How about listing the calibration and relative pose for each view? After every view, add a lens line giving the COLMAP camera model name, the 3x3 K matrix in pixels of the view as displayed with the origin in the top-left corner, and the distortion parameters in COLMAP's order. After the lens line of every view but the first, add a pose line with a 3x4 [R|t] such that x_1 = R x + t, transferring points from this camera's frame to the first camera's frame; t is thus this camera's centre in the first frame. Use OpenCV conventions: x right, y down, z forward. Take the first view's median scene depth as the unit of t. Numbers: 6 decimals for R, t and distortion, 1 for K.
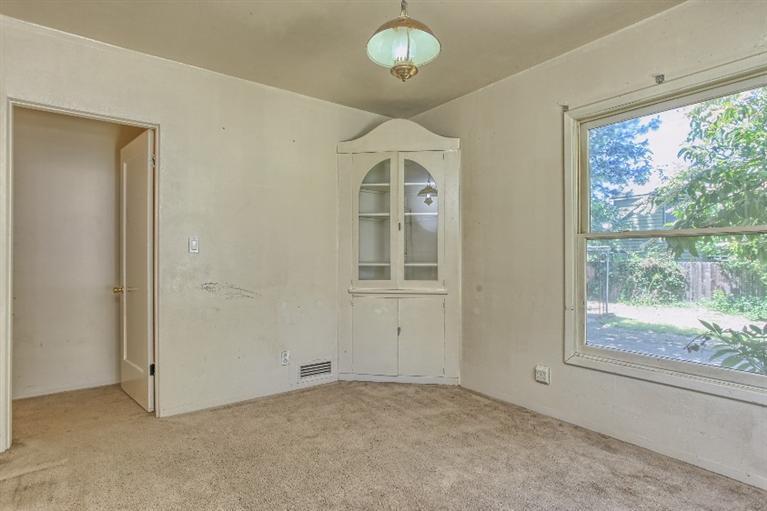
lens RADIAL K [[421.6, 0, 383.5], [0, 421.6, 255.5], [0, 0, 1]] dist [0.001423, -0.000089]
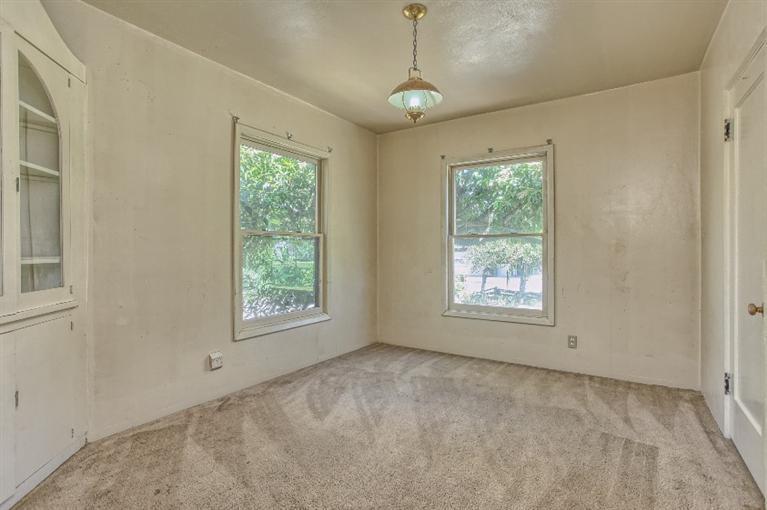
lens RADIAL K [[381.3, 0, 385.2], [0, 381.3, 249.9], [0, 0, 1]] dist [-0.040972, 0.027936]
pose [[-0.361876, 0.003915, 0.932218, -0.544803], [-0.004671, 0.999971, -0.006013, 0.008972], [-0.932215, -0.006531, -0.361847, 0.795290]]
